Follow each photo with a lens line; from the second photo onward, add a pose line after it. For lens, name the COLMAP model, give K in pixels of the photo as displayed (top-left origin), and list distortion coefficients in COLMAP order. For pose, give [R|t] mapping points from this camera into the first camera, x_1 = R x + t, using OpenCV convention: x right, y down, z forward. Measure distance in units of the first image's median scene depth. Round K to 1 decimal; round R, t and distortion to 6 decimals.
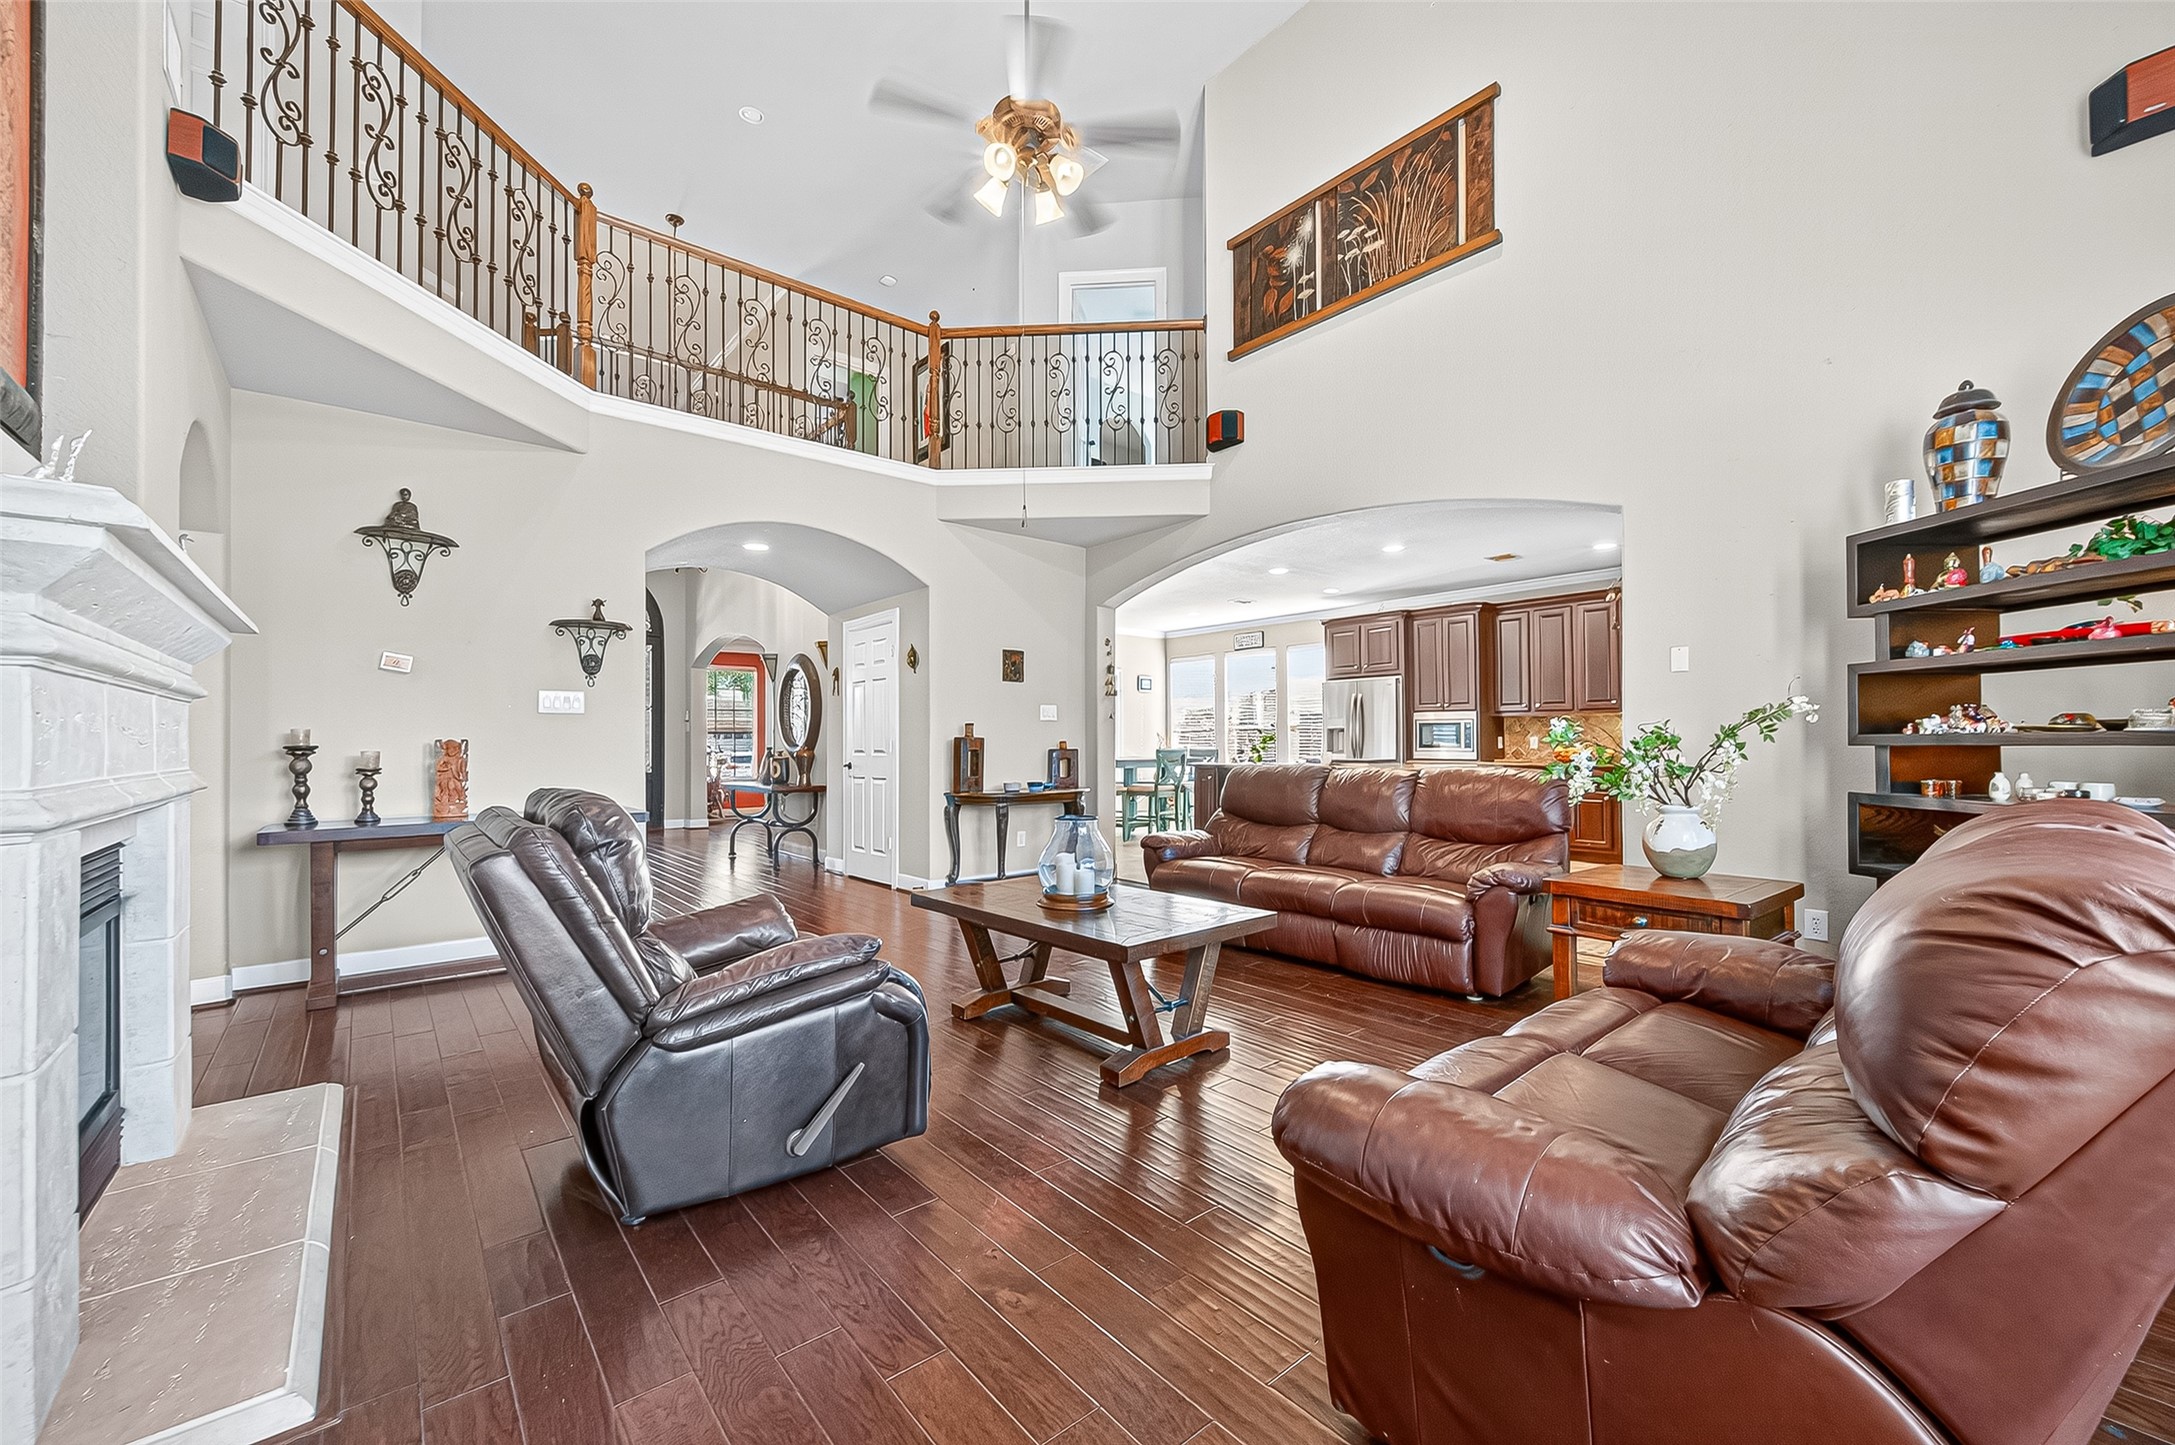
lens RADIAL K [[848.9, 0, 1102.8], [0, 848.9, 740.8], [0, 0, 1]] dist [0.006740, -0.000697]
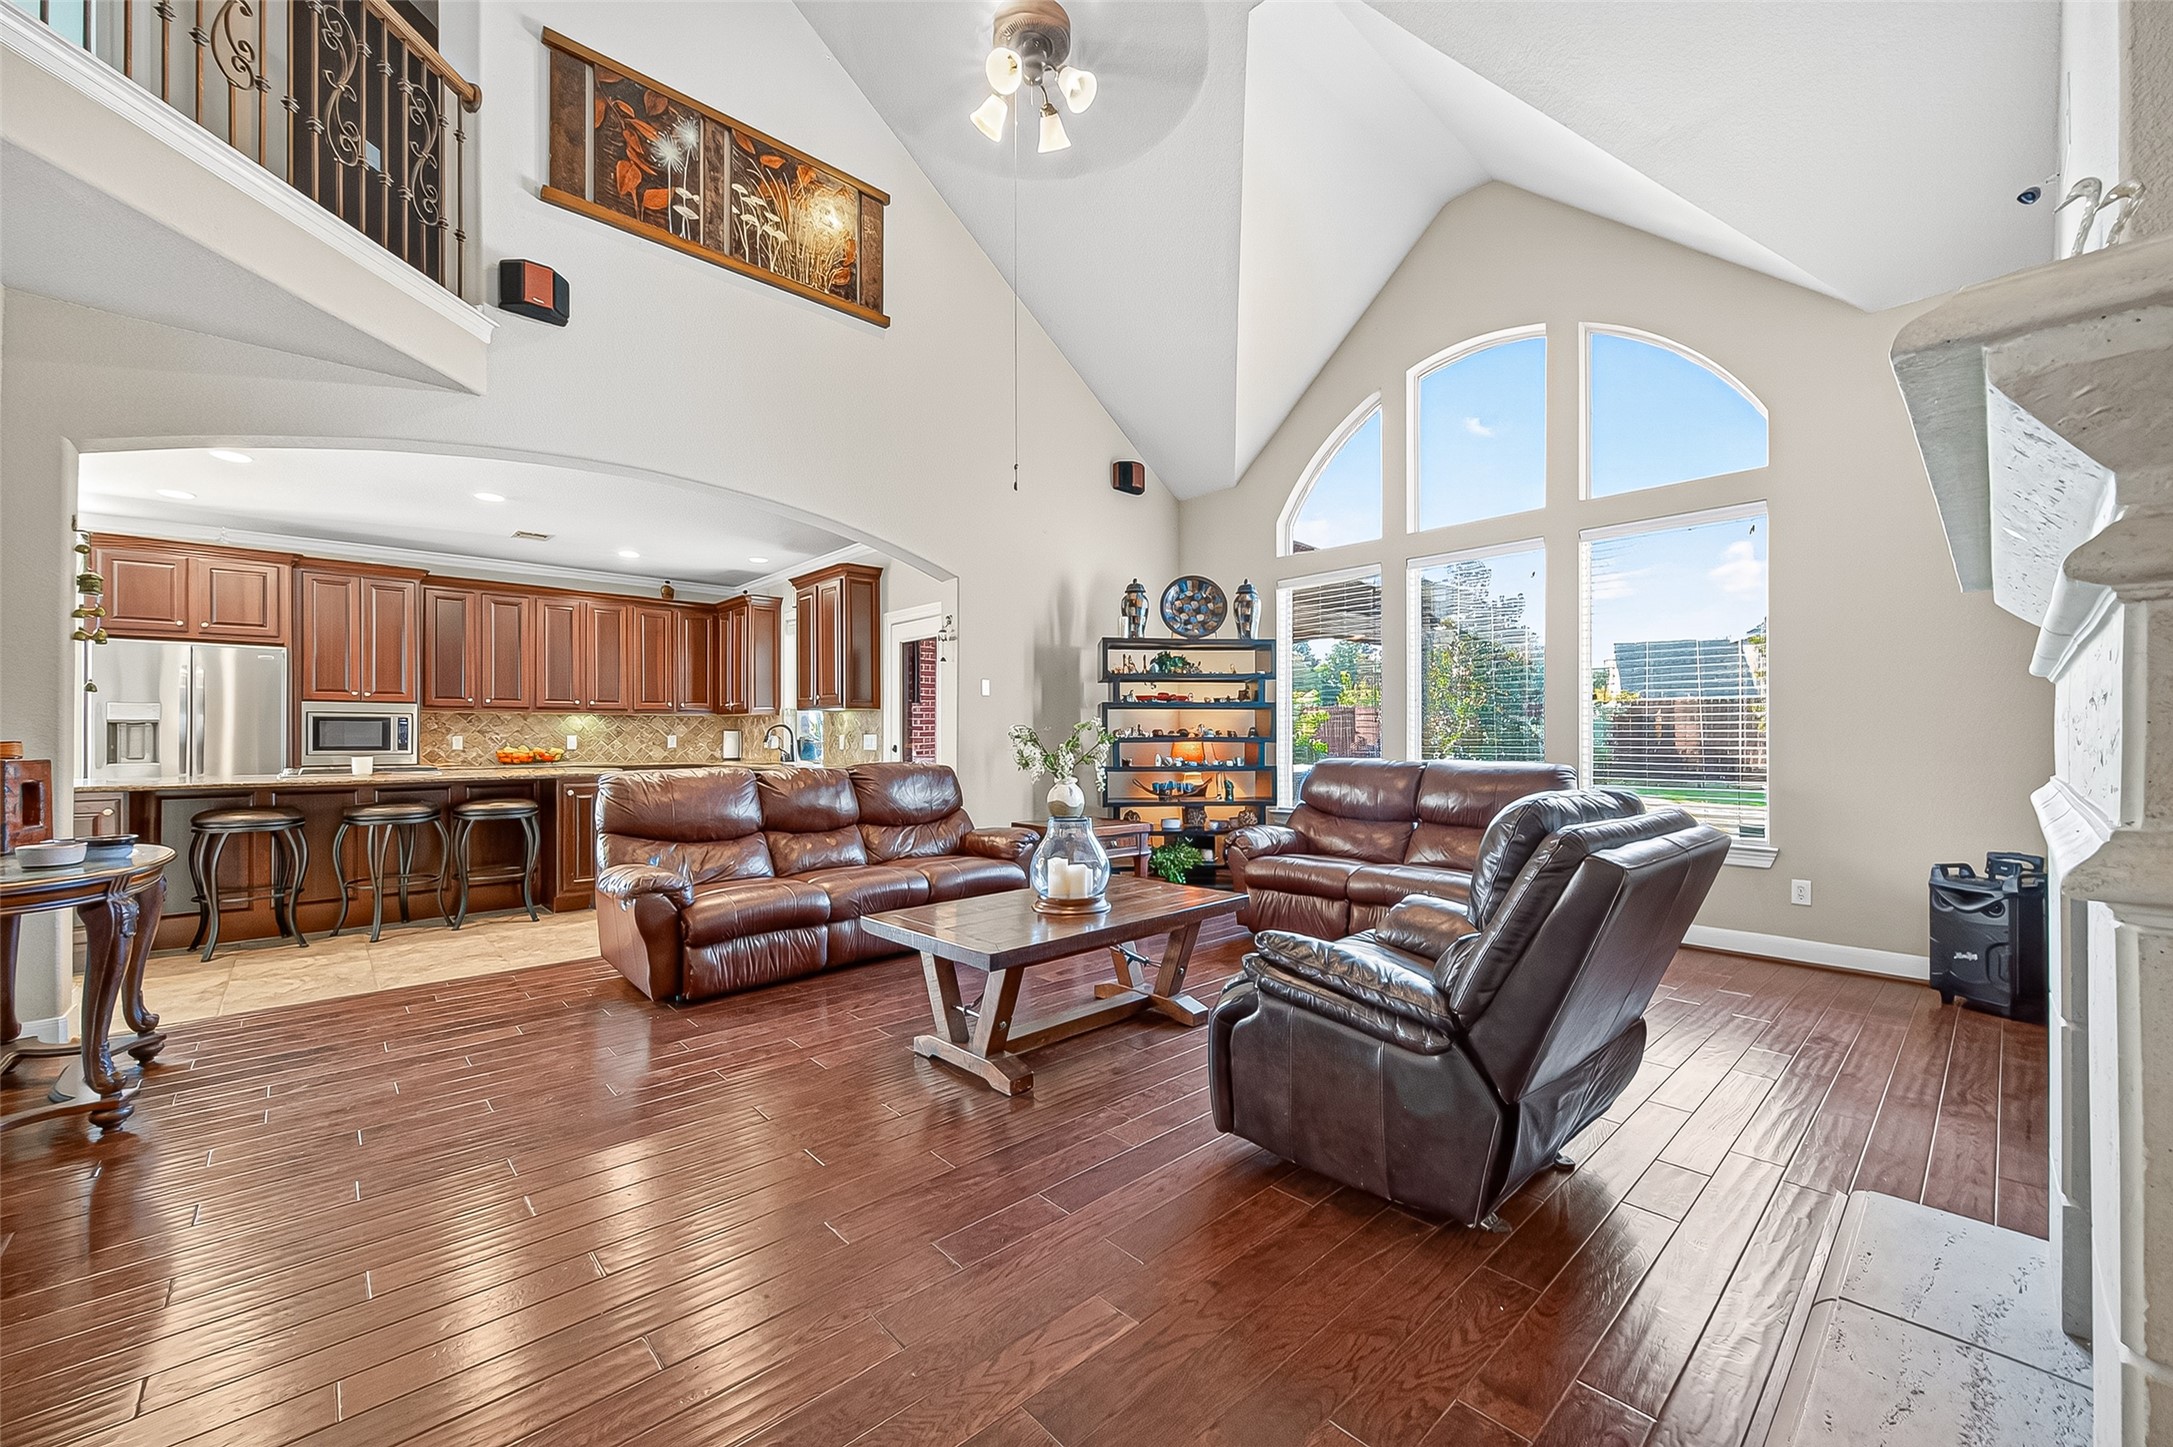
lens RADIAL K [[848.1, 0, 1089.9], [0, 848.1, 734.6], [0, 0, 1]] dist [0.006740, -0.000697]
pose [[-0.034985, 0.002324, 0.999385, -0.379123], [-0.000974, 0.999997, -0.002360, -0.004600], [-0.999387, -0.001056, -0.034983, 0.387485]]
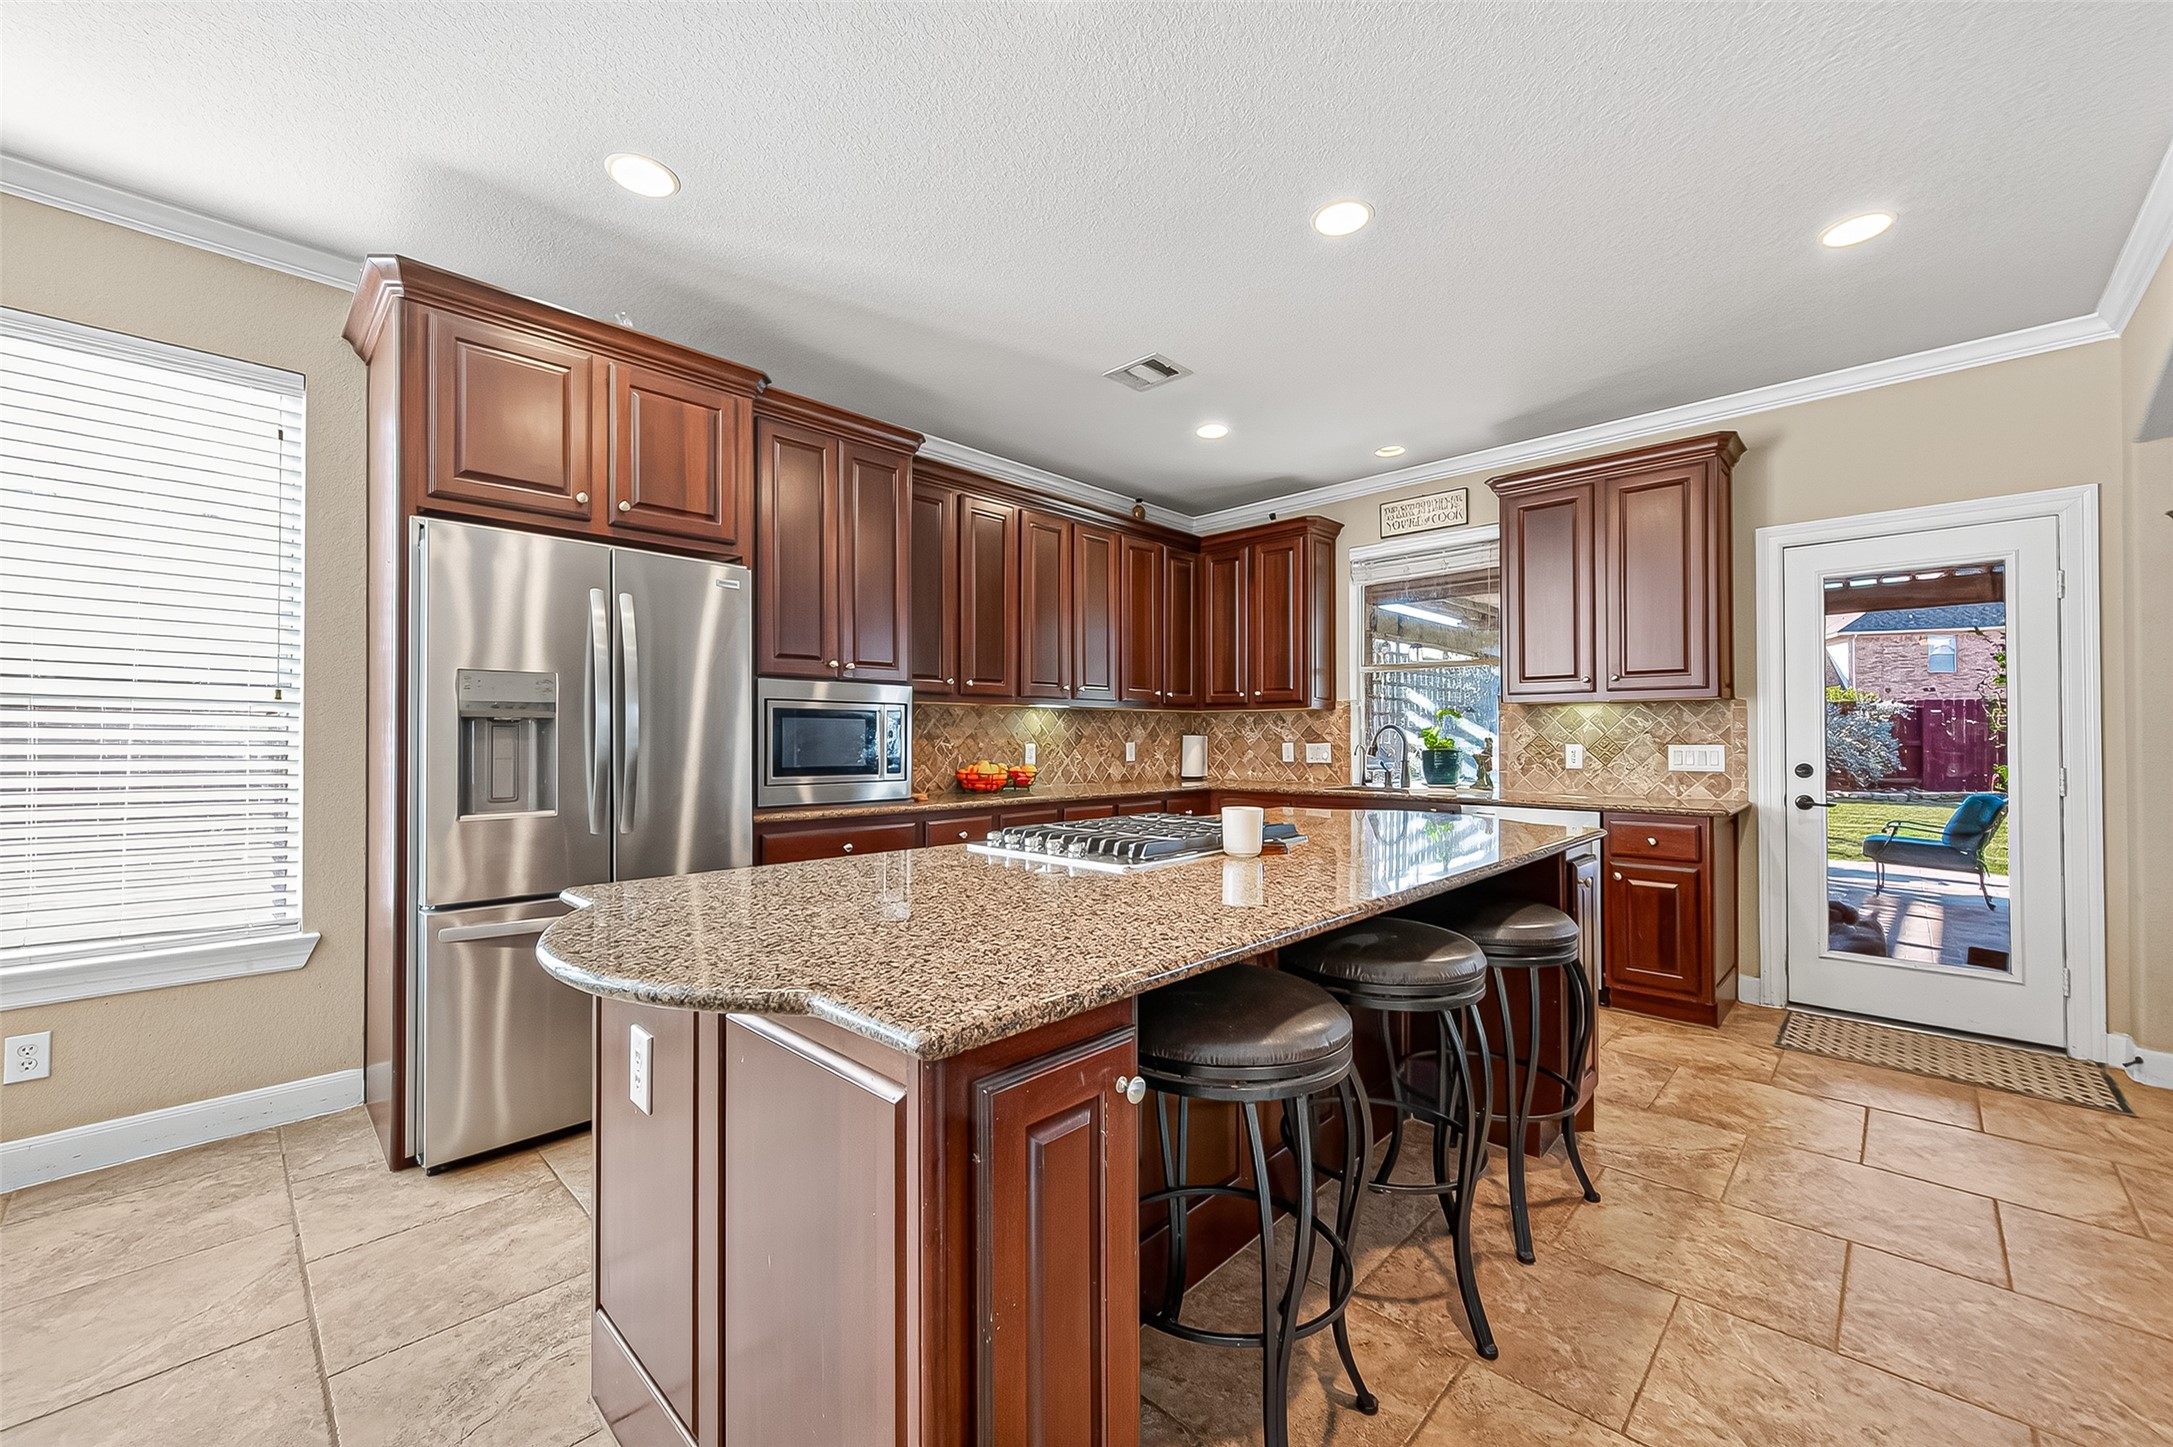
lens RADIAL K [[848.1, 0, 1095.6], [0, 848.1, 731.3], [0, 0, 1]] dist [0.006740, -0.000697]
pose [[-0.094722, 0.005420, 0.995489, 0.007173], [-0.002793, 0.999980, -0.005710, -0.009995], [-0.995500, -0.003322, -0.094705, 0.933007]]
